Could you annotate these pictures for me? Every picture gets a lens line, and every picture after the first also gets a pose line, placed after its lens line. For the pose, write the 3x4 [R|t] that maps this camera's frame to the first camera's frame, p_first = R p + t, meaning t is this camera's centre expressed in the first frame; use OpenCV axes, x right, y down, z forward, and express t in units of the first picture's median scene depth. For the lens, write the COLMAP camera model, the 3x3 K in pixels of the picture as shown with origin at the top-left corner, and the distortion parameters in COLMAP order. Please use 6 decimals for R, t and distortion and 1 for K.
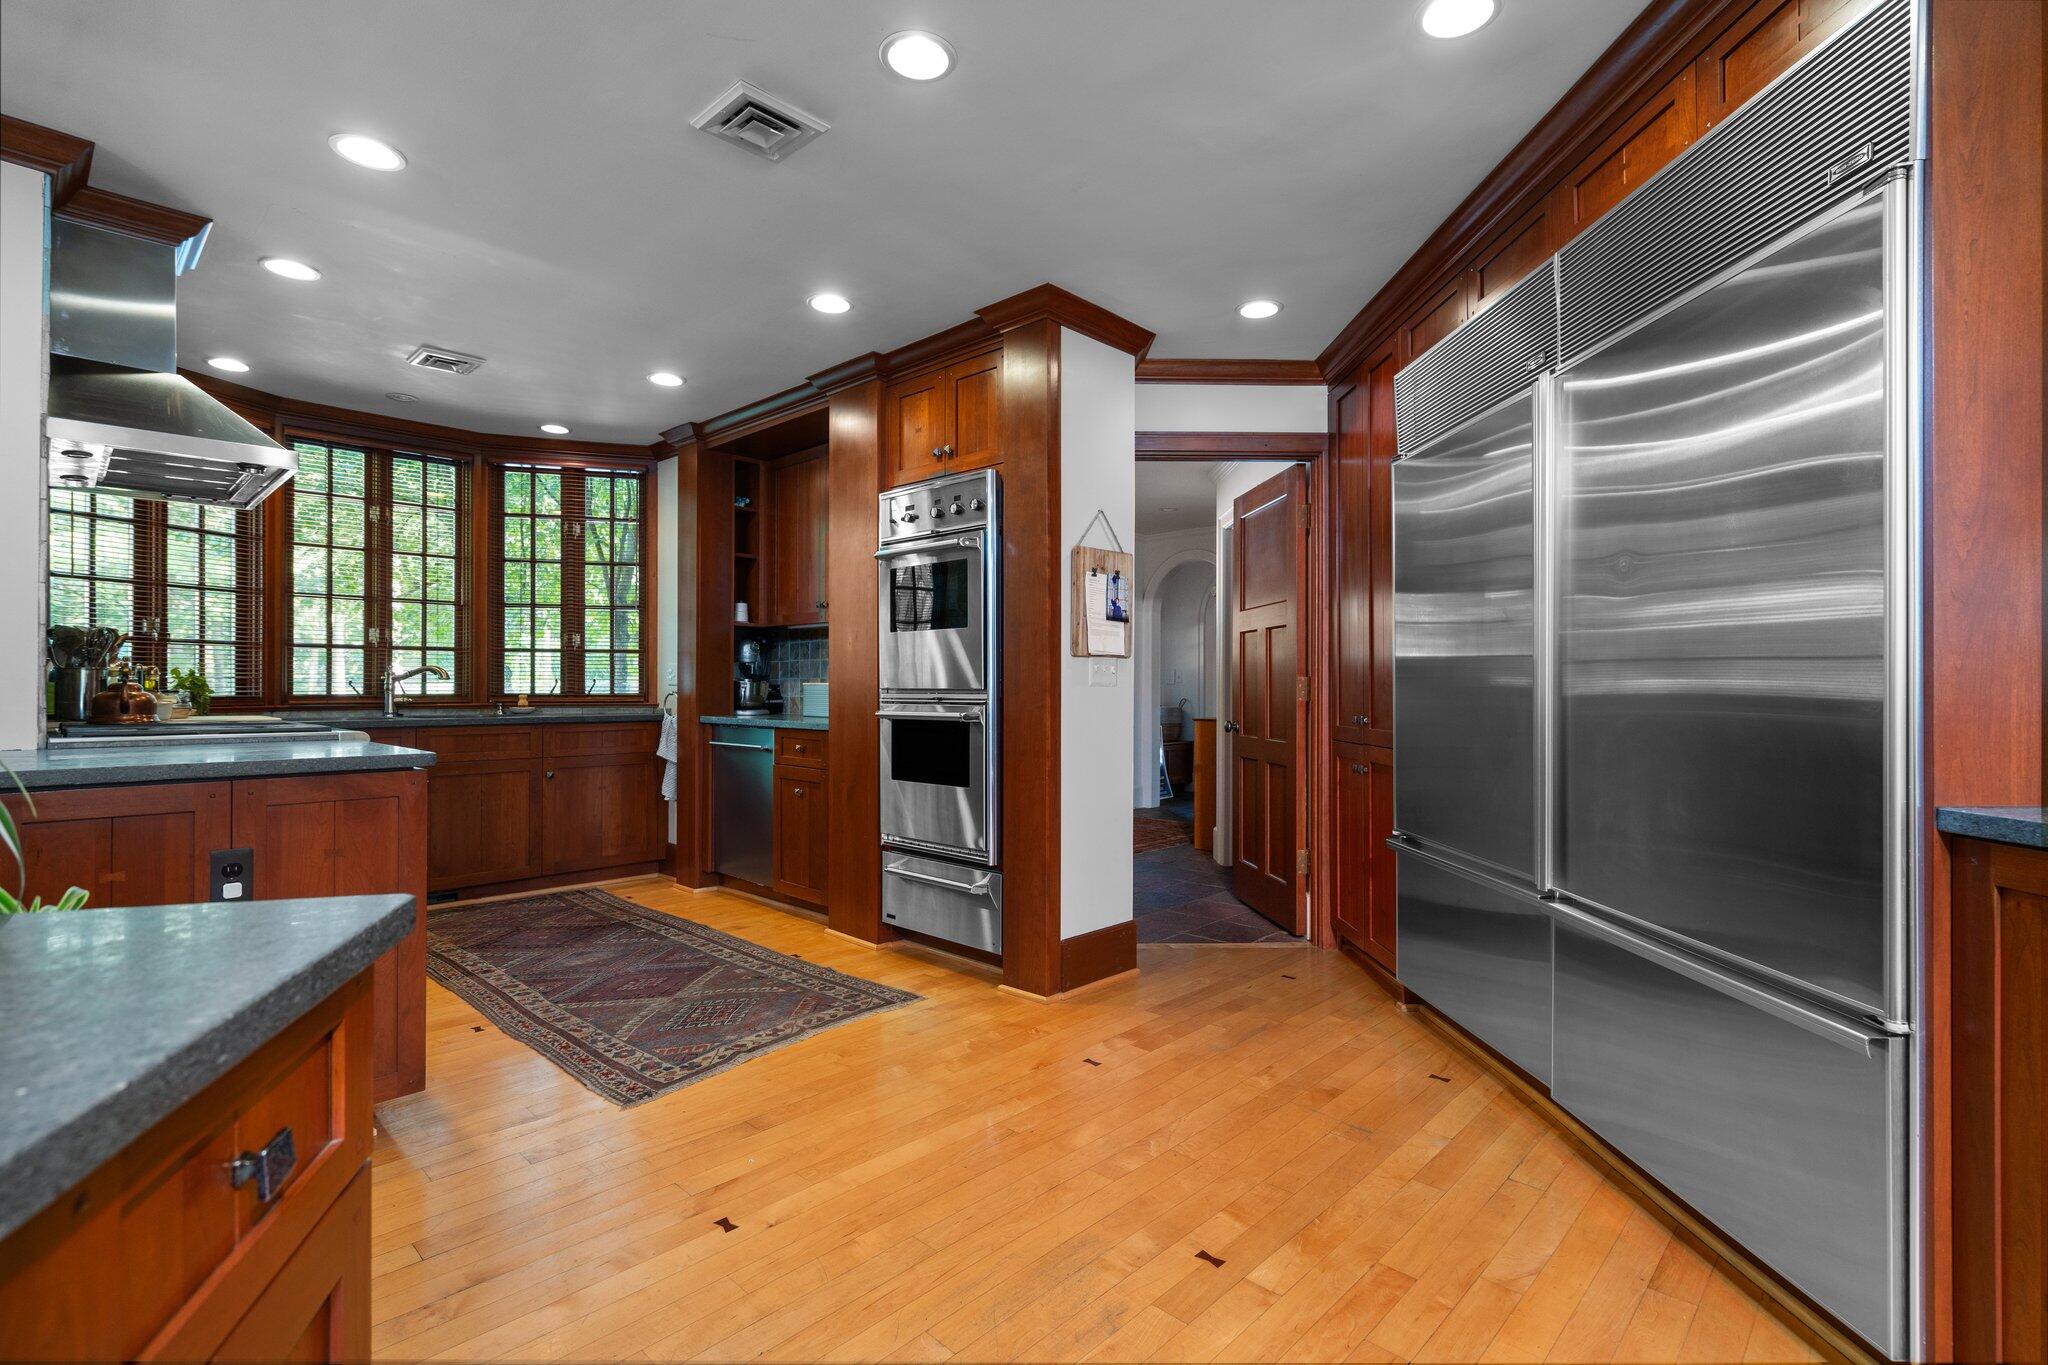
lens RADIAL K [[932.3, 0, 1026.2], [0, 932.3, 682.7], [0, 0, 1]] dist [-0.006429, 0.000649]
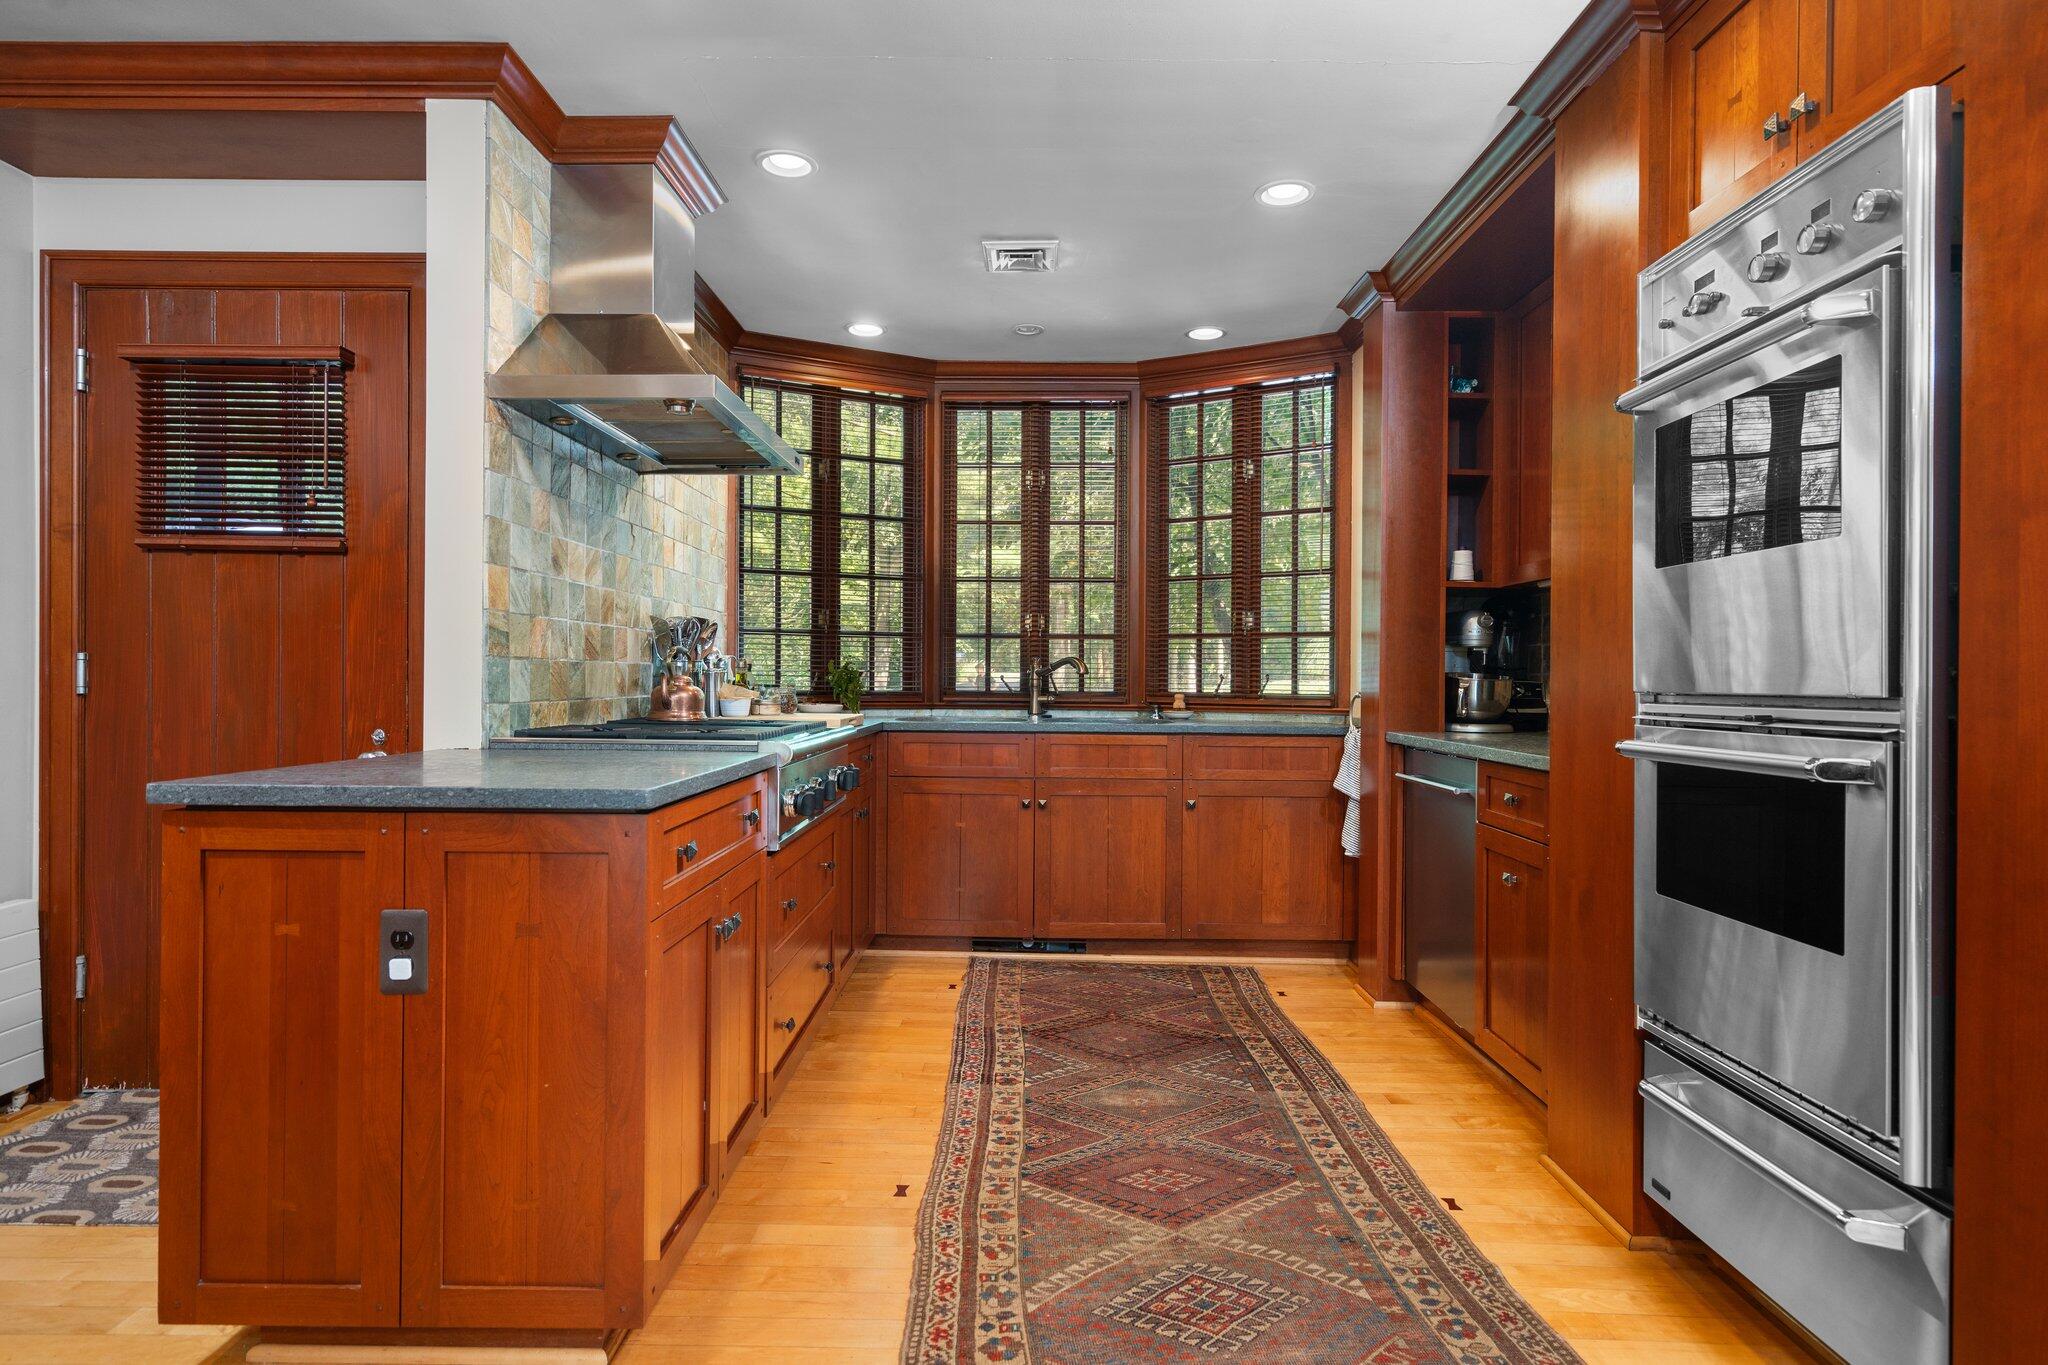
lens RADIAL K [[1086.1, 0, 1012.9], [0, 1086.1, 681.8], [0, 0, 1]] dist [0.005165, -0.001953]
pose [[0.673950, 0.005375, -0.738758, 0.029349], [-0.004266, 0.999985, 0.003384, 0.000637], [0.738765, 0.000871, 0.673963, 0.349458]]
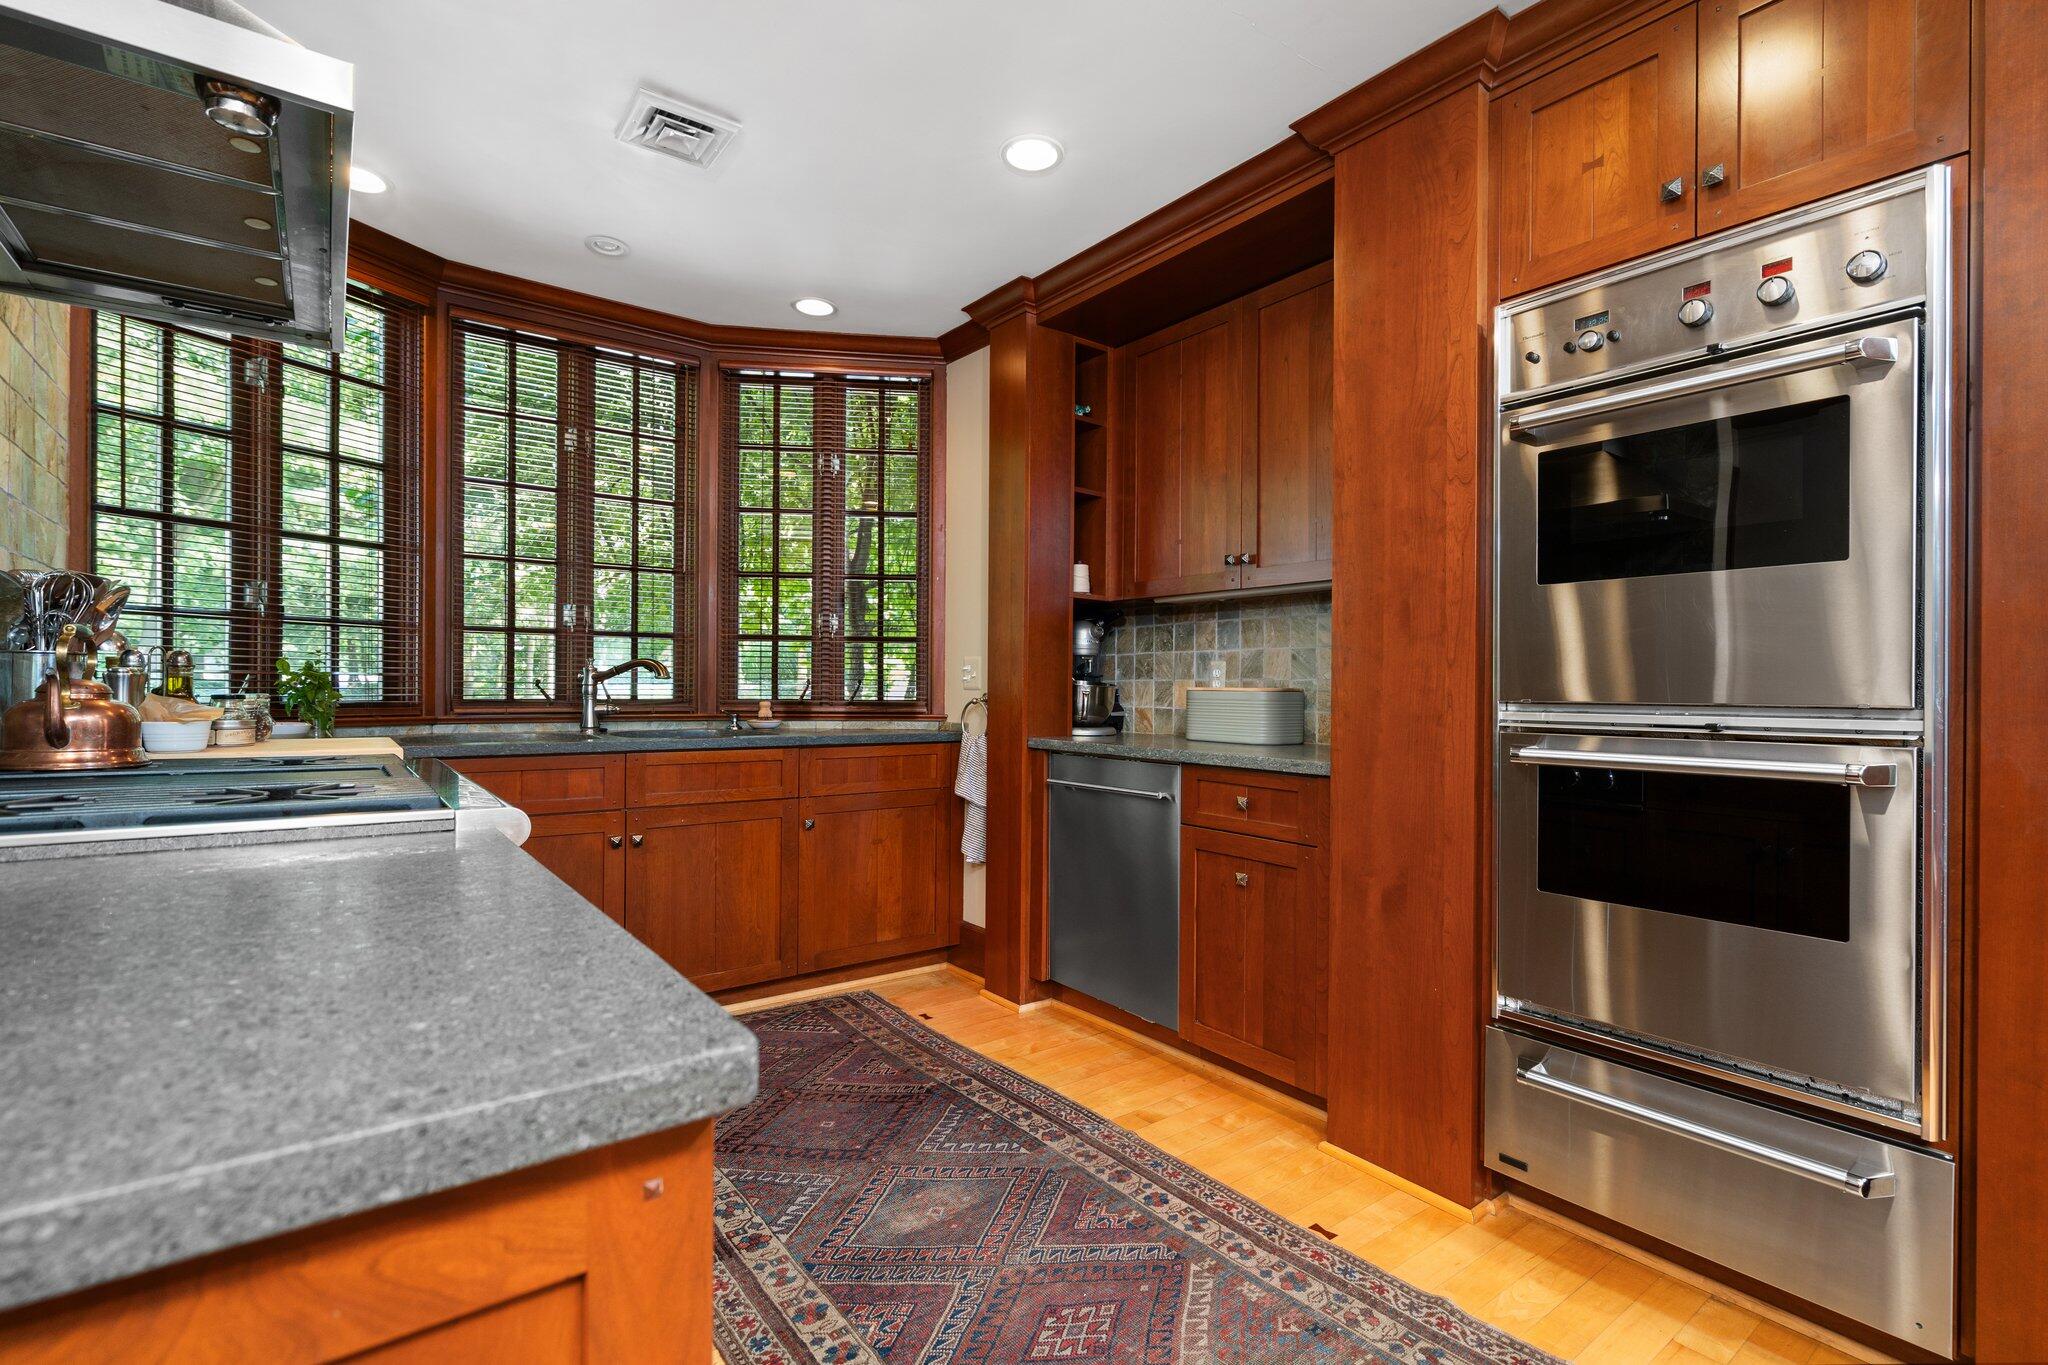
lens RADIAL K [[932.3, 0, 1025.4], [0, 932.3, 688.3], [0, 0, 1]] dist [-0.006429, 0.000649]
pose [[0.986103, 0.006200, -0.166017, -0.275825], [-0.005583, 0.999976, 0.004184, -0.000675], [0.166039, -0.003199, 0.986114, 0.409449]]
